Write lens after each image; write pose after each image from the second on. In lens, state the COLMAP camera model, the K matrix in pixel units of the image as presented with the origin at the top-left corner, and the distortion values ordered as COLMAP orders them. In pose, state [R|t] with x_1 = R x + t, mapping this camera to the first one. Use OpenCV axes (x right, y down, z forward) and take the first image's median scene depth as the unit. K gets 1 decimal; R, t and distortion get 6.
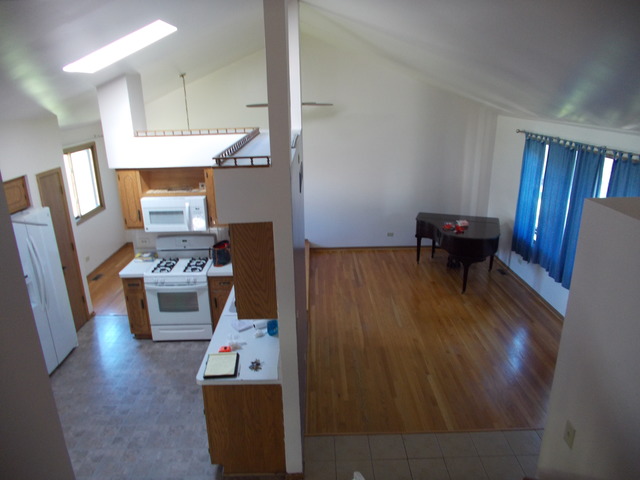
lens RADIAL K [[458.7, 0, 316.2], [0, 458.7, 240.9], [0, 0, 1]] dist [-0.050904, 0.029499]
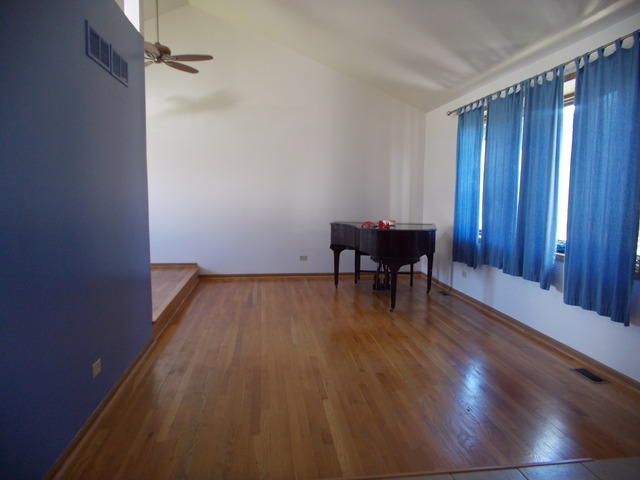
lens RADIAL K [[458.7, 0, 316.2], [0, 458.7, 240.9], [0, 0, 1]] dist [-0.050904, 0.029499]
pose [[0.993782, 0.009948, 0.110901, 0.158878], [0.013772, 0.977372, -0.211077, 0.206220], [-0.110491, 0.211292, 0.971158, 0.374116]]
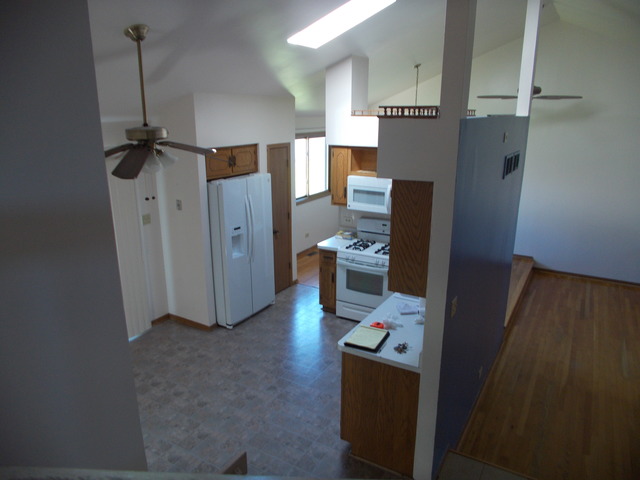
lens RADIAL K [[458.7, 0, 316.2], [0, 458.7, 240.9], [0, 0, 1]] dist [-0.050904, 0.029499]
pose [[0.854149, 0.159153, -0.495076, 0.087895], [-0.178606, 0.983887, 0.008146, 0.054801], [0.488395, 0.081466, 0.868811, 0.070240]]
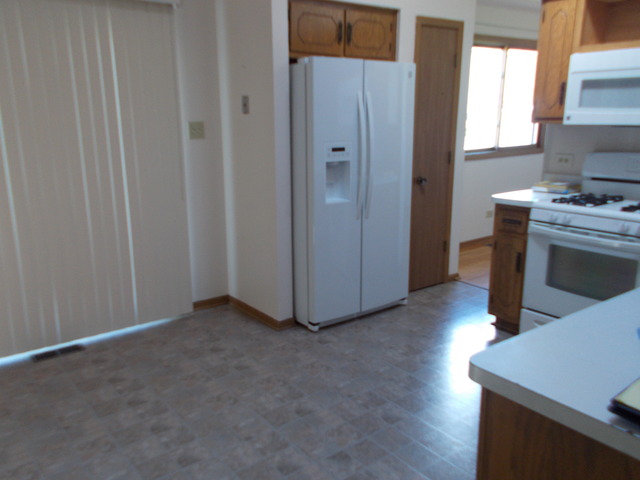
lens RADIAL K [[542.7, 0, 318.6], [0, 542.7, 244.9], [0, 0, 1]] dist [0.079535, 0.001994]
pose [[0.606396, 0.203959, -0.768560, -0.038931], [-0.258364, 0.964639, 0.052144, 0.145671], [0.752019, 0.166948, 0.637649, 0.417917]]
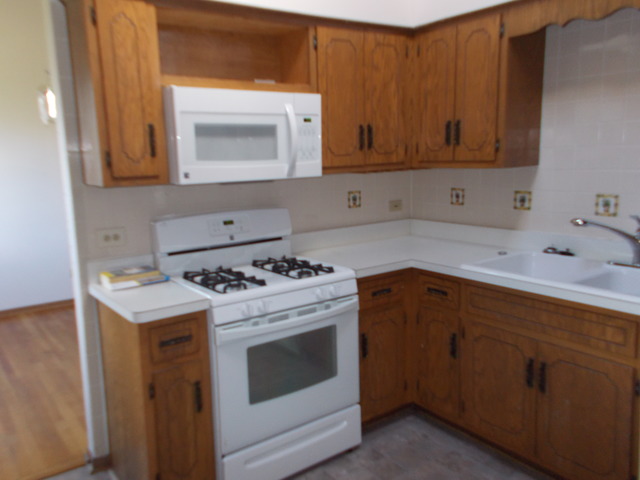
lens RADIAL K [[542.7, 0, 318.6], [0, 542.7, 244.9], [0, 0, 1]] dist [0.079535, 0.001994]
pose [[0.809203, -0.101417, 0.578710, -0.530255], [0.193140, 0.976164, -0.098997, 0.086660], [-0.554876, 0.191881, 0.809503, 0.598752]]
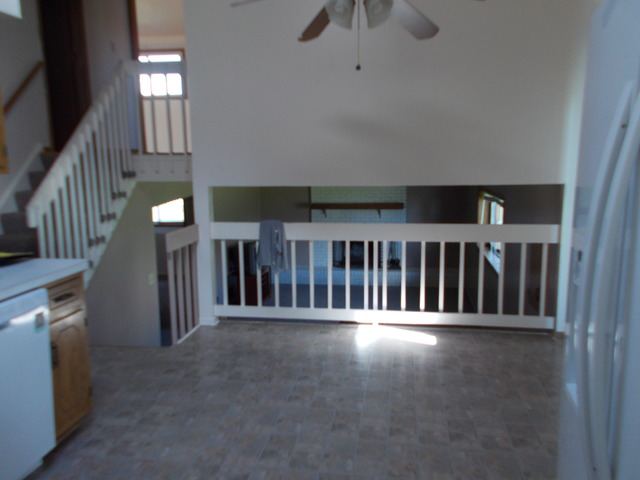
lens RADIAL K [[542.7, 0, 318.6], [0, 542.7, 244.9], [0, 0, 1]] dist [0.079535, 0.001994]
pose [[-0.986716, 0.000254, 0.162453, -0.456957], [0.076254, 0.883714, 0.461774, -0.049581], [-0.143445, 0.468027, -0.871994, 1.020354]]
